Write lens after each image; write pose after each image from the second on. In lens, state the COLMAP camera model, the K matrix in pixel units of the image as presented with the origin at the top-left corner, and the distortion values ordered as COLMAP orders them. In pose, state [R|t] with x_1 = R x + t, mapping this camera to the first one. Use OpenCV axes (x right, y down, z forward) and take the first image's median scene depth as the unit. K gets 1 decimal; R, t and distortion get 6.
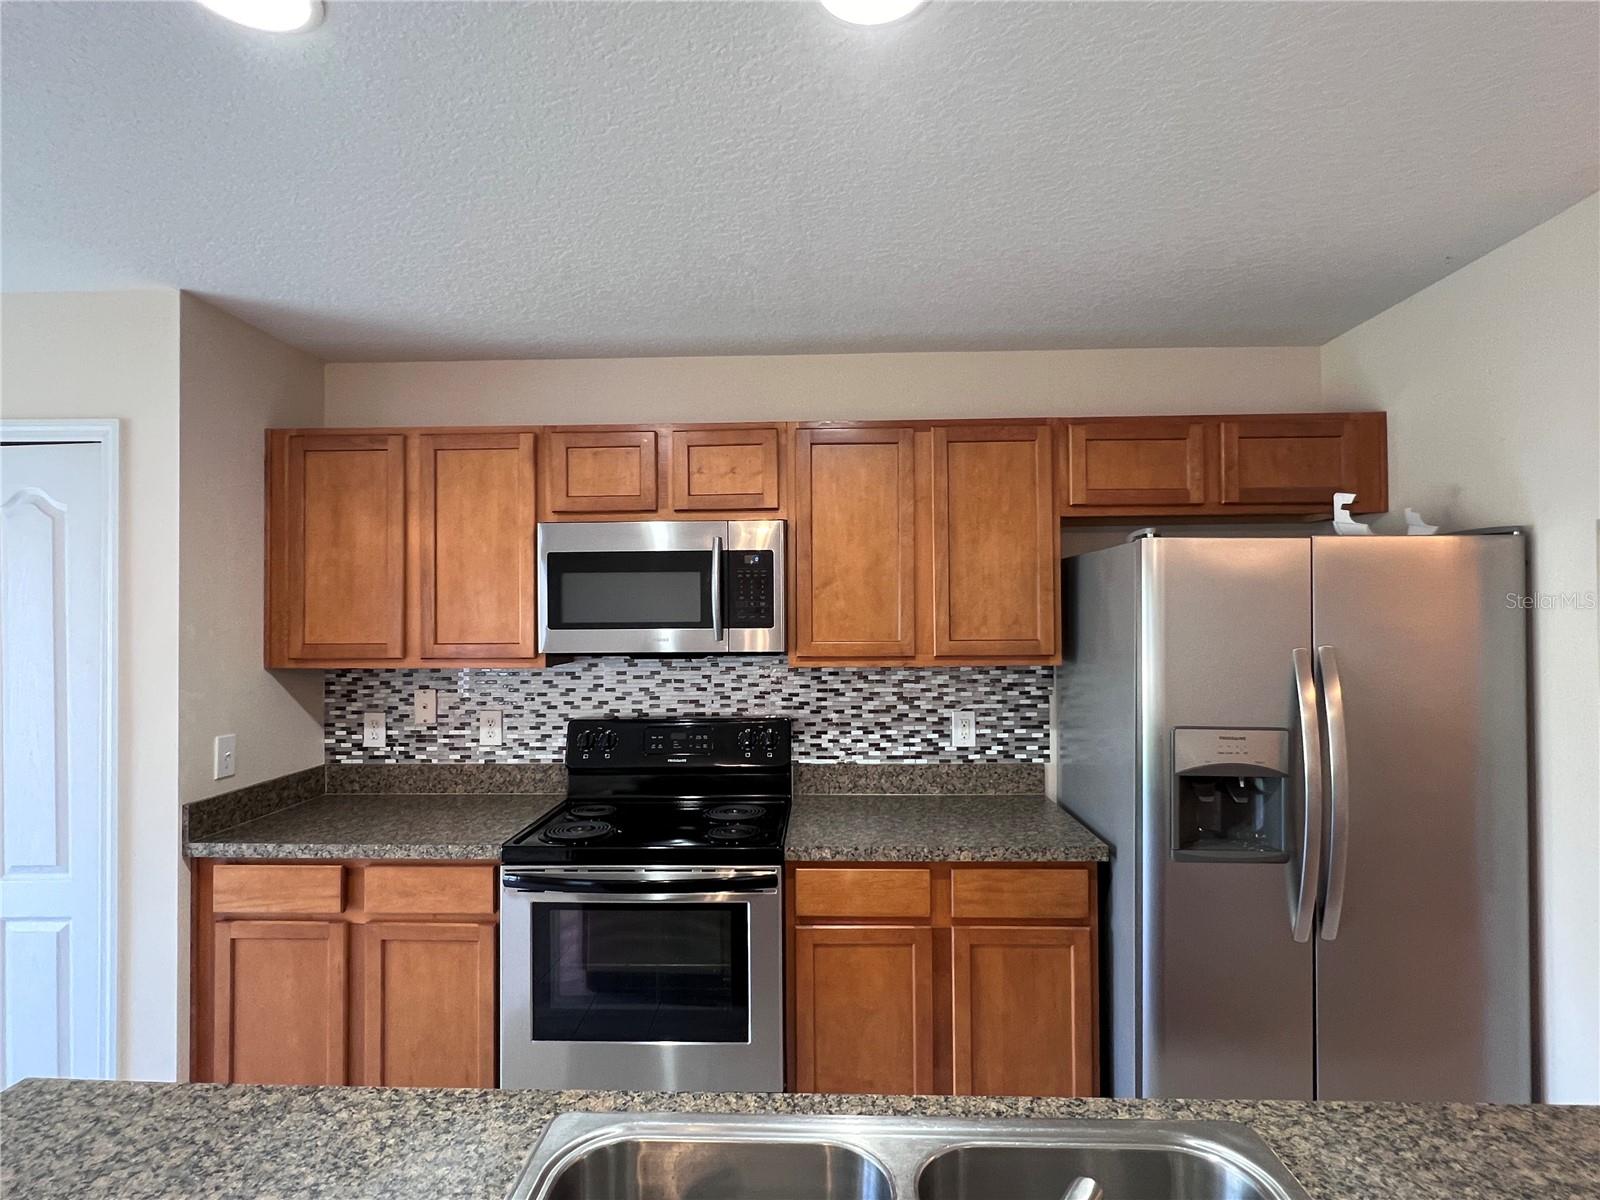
lens RADIAL K [[819.6, 0, 803.0], [0, 819.6, 600.5], [0, 0, 1]] dist [-0.006812, 0.004380]
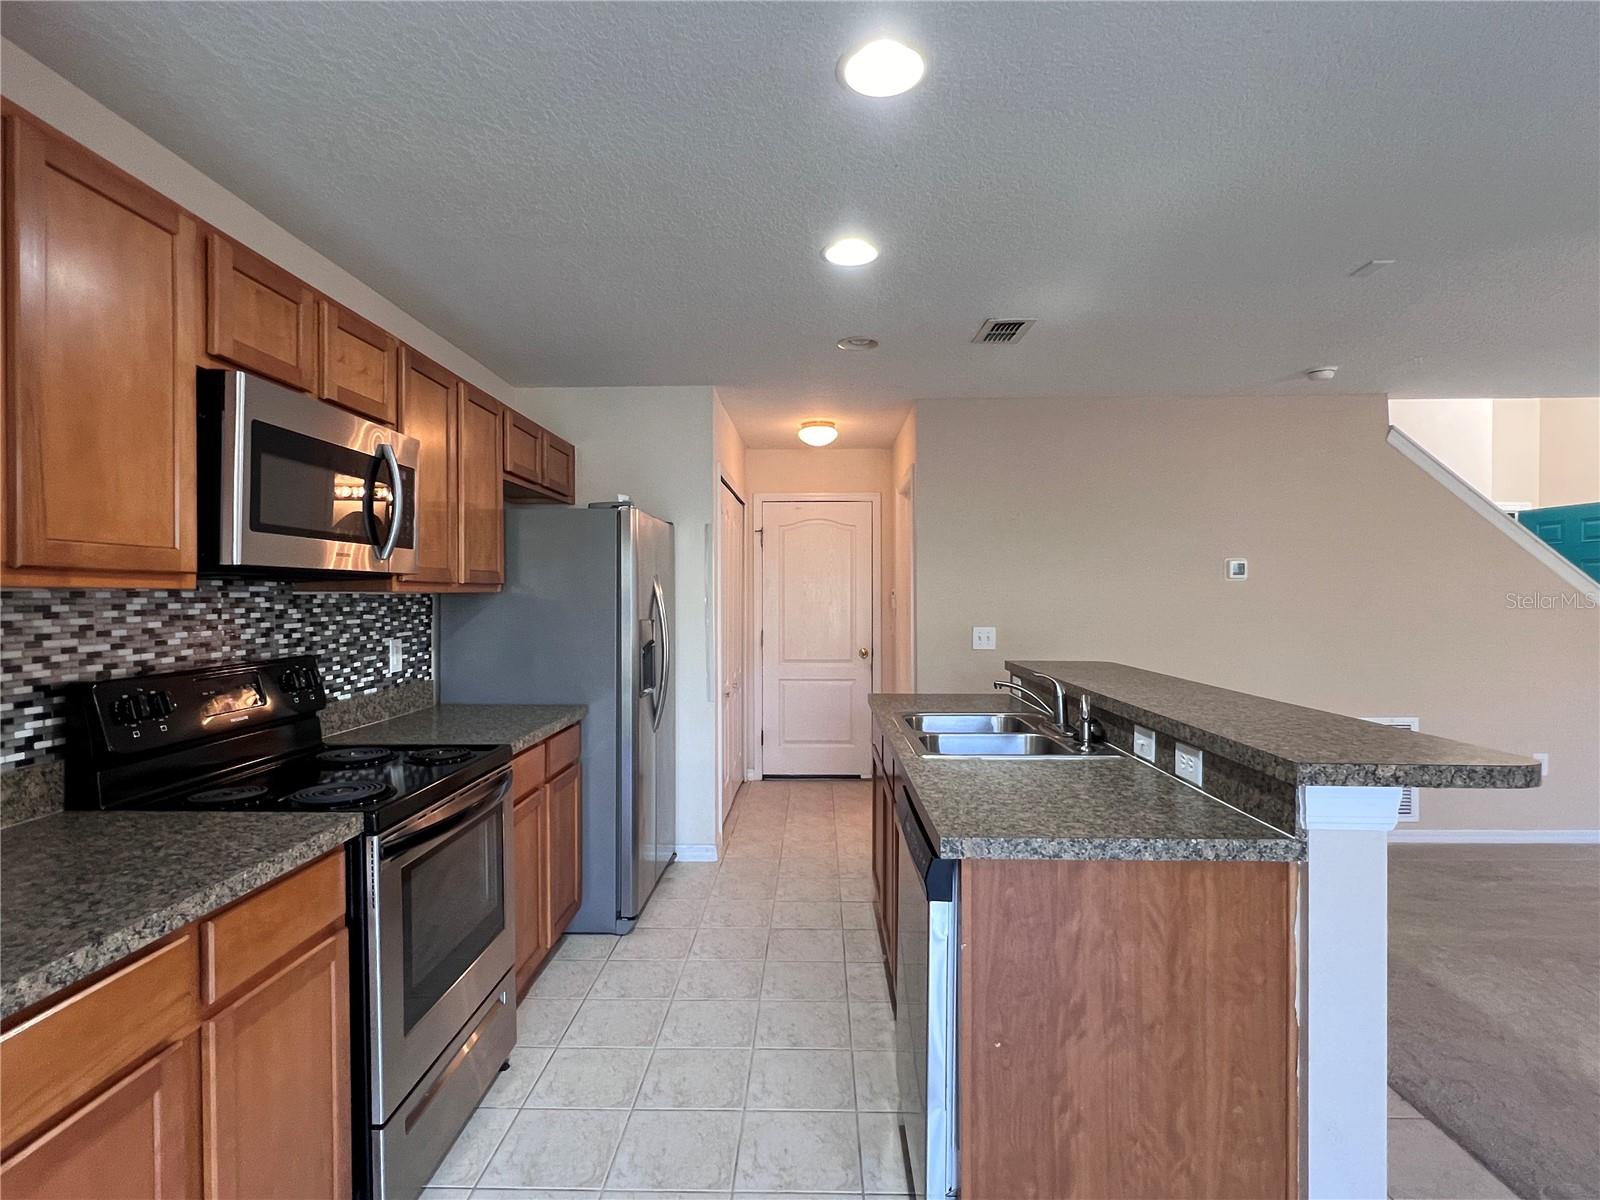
lens RADIAL K [[819.6, 0, 796.4], [0, 819.6, 602.0], [0, 0, 1]] dist [-0.006812, 0.004380]
pose [[-0.006151, -0.000691, 0.999981, -0.879628], [-0.016378, 0.999866, 0.000590, 0.076492], [-0.999847, -0.016374, -0.006161, 0.478793]]
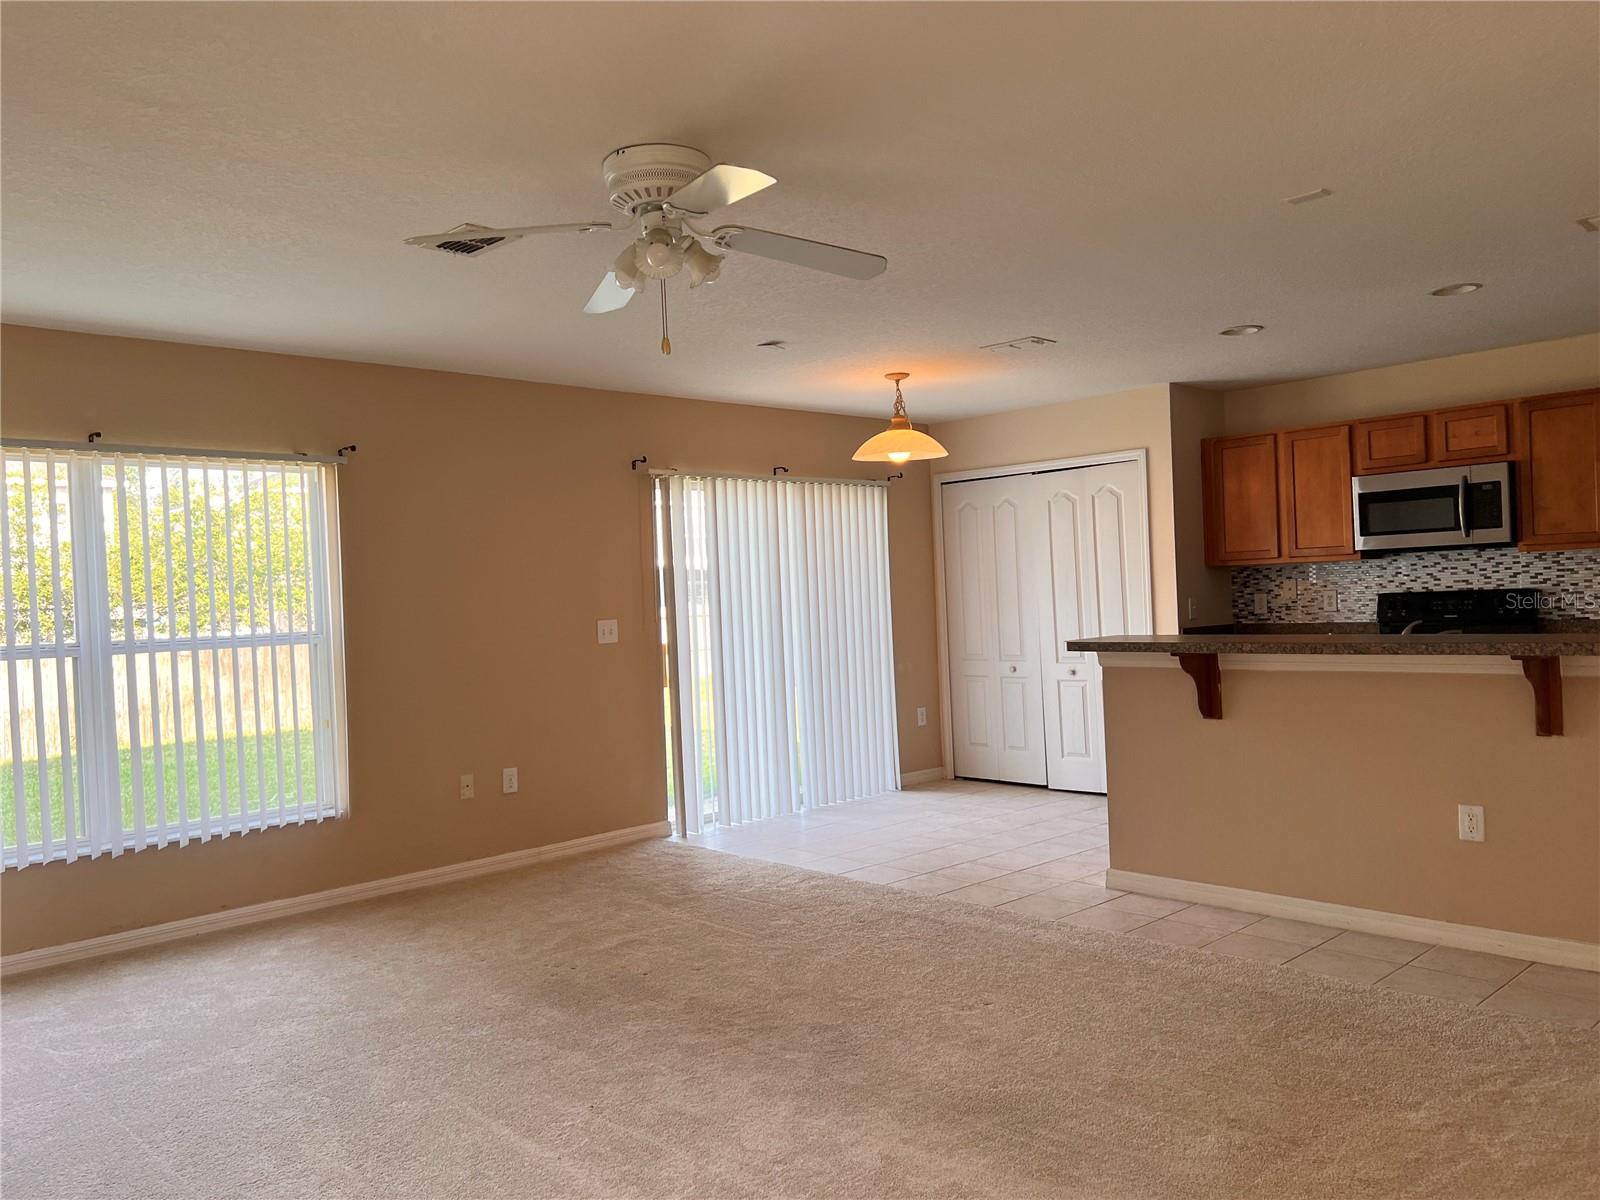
lens RADIAL K [[1209.3, 0, 795.8], [0, 1209.3, 608.4], [0, 0, 1]] dist [0.038286, -0.036051]
pose [[0.710116, -0.015457, -0.703915, 0.592788], [0.049443, 0.998386, 0.027955, 0.049046], [0.702346, -0.054655, 0.709734, -1.531053]]
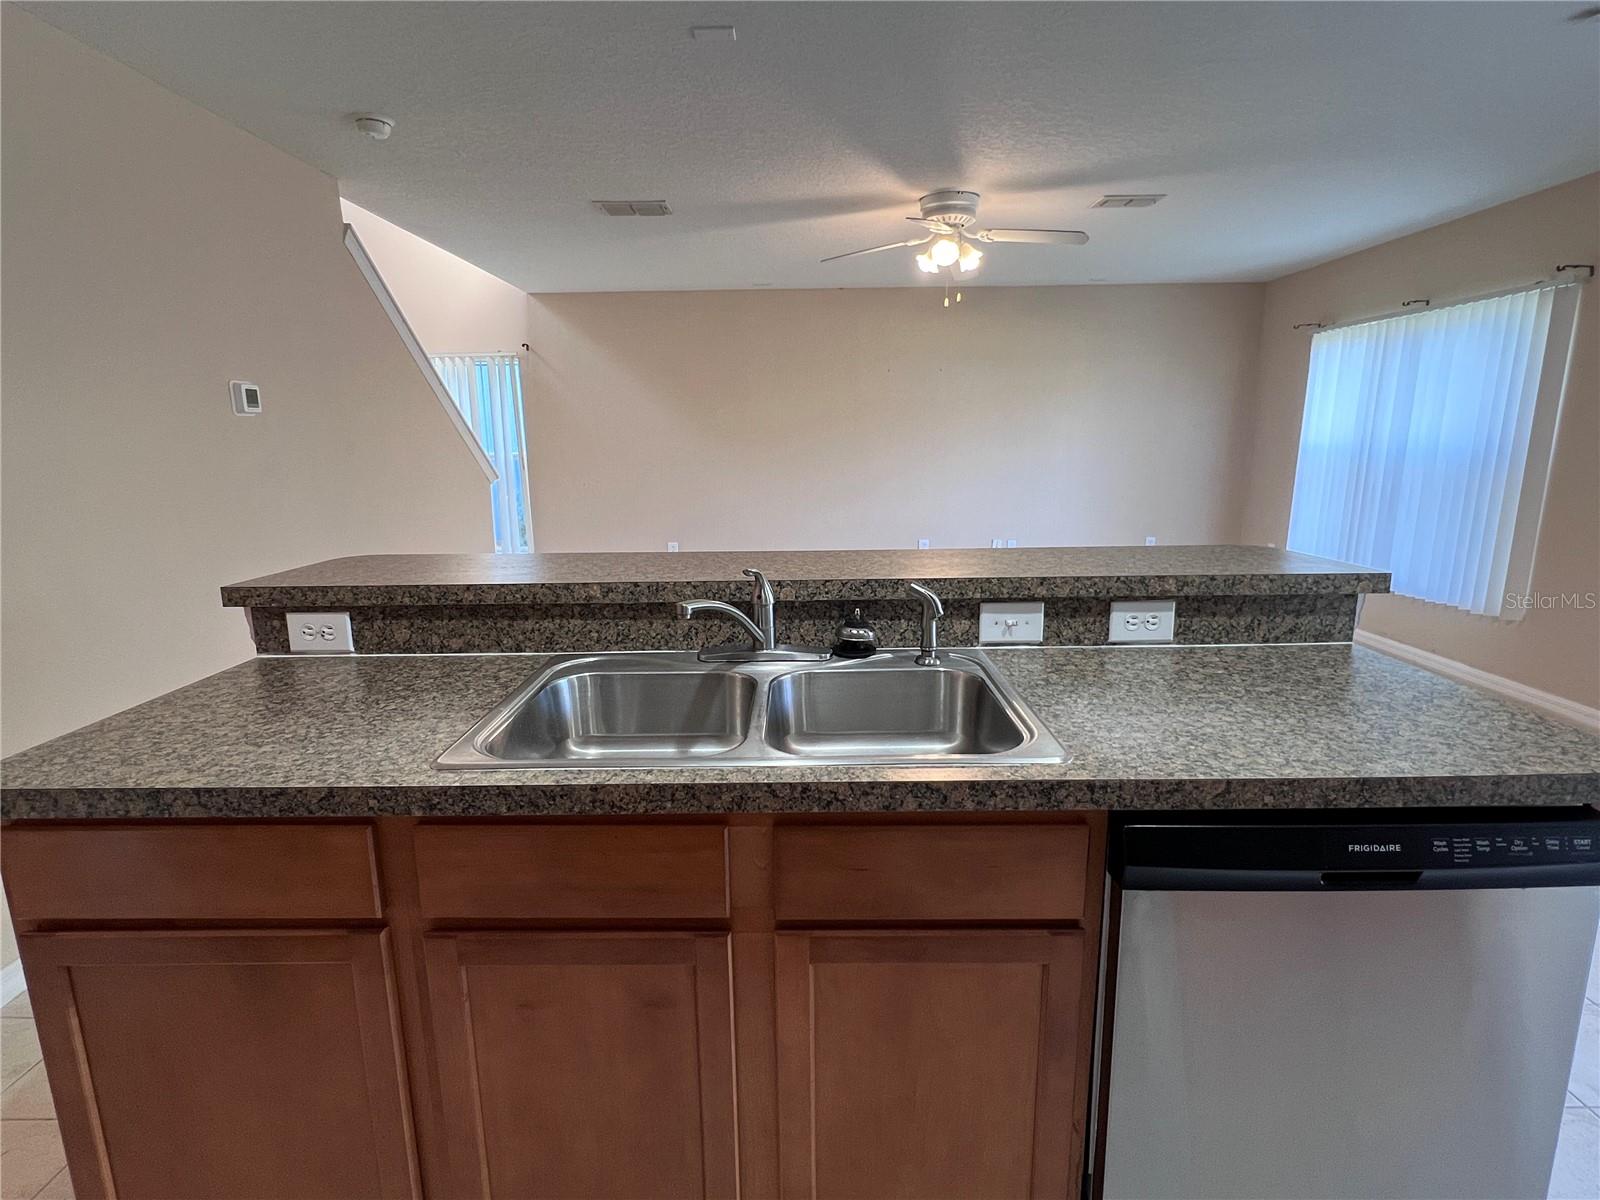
lens RADIAL K [[819.6, 0, 794.7], [0, 819.6, 604.5], [0, 0, 1]] dist [-0.006812, 0.004380]
pose [[-0.999511, 0.024805, -0.019030, 0.024397], [0.020905, 0.982864, 0.183143, 0.081687], [0.023247, 0.182656, -0.982902, 0.702645]]
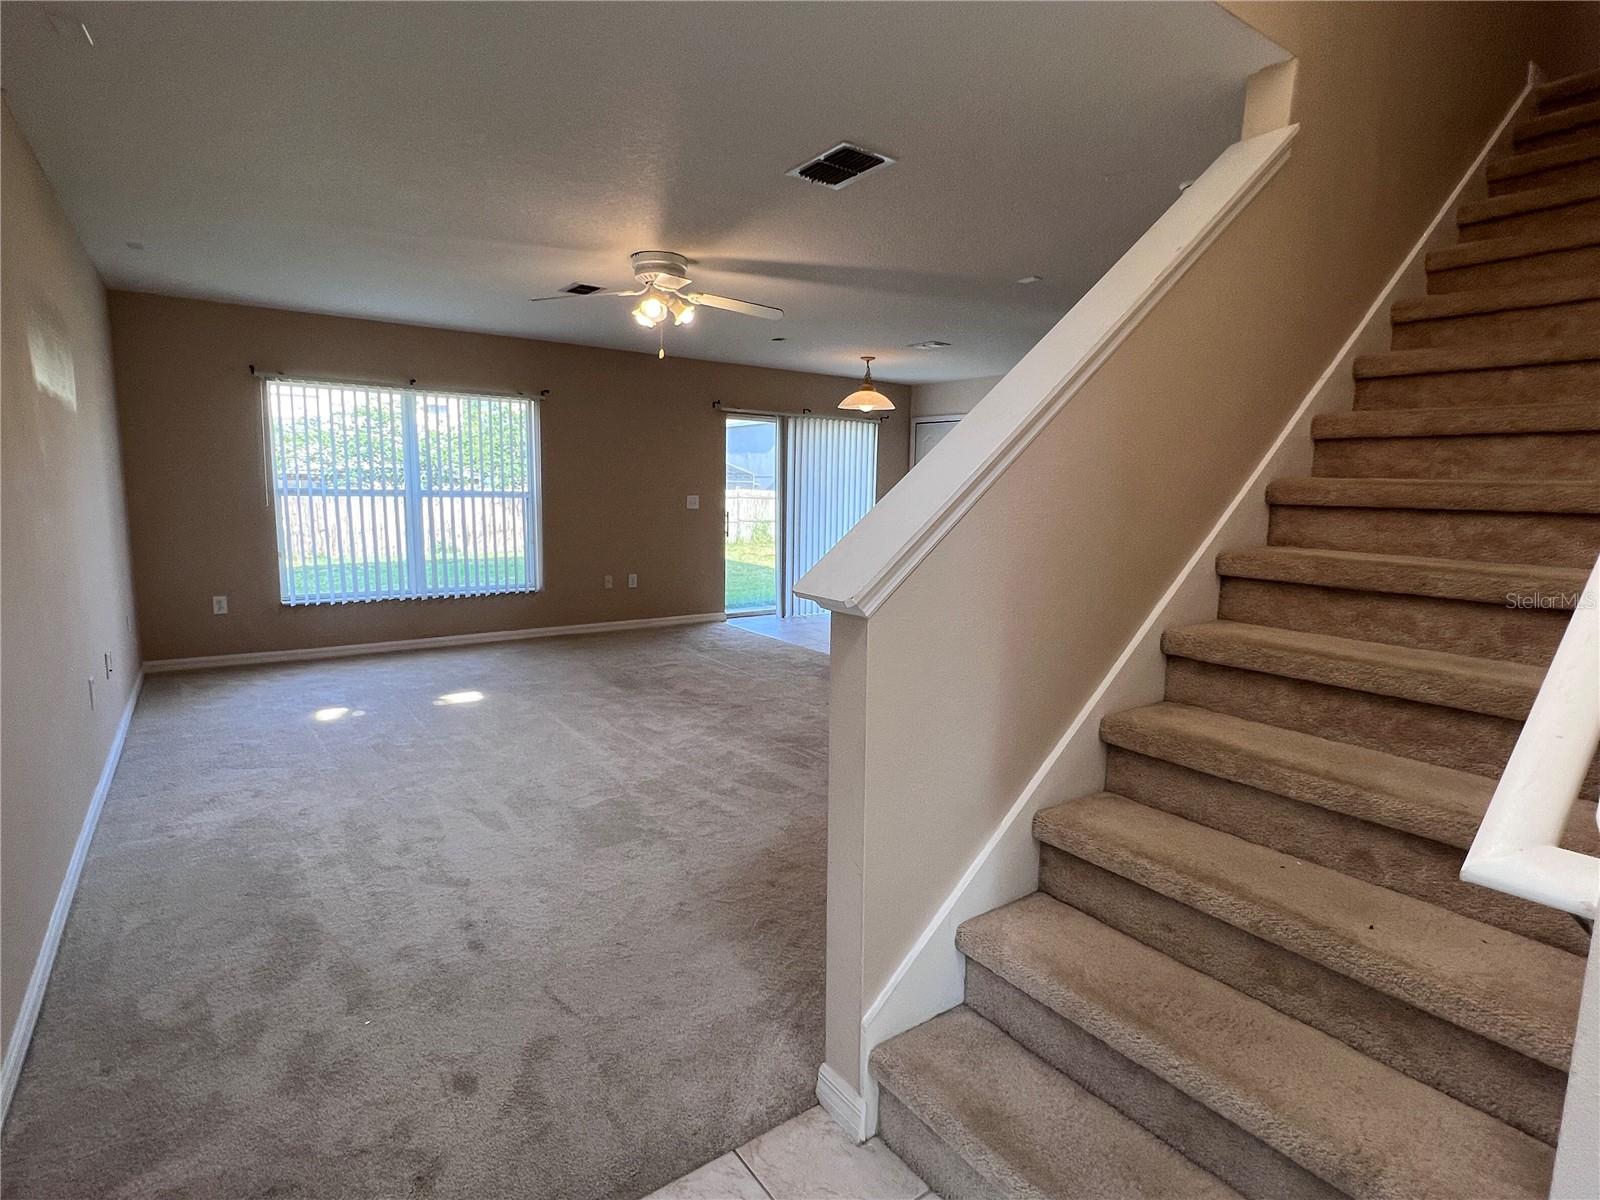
lens RADIAL K [[819.6, 0, 796.7], [0, 819.6, 603.2], [0, 0, 1]] dist [-0.006812, 0.004380]
pose [[0.608355, 0.129426, -0.783041, 1.104677], [-0.008346, 0.987603, 0.156753, 0.042812], [0.793621, -0.088827, 0.601893, -1.548679]]
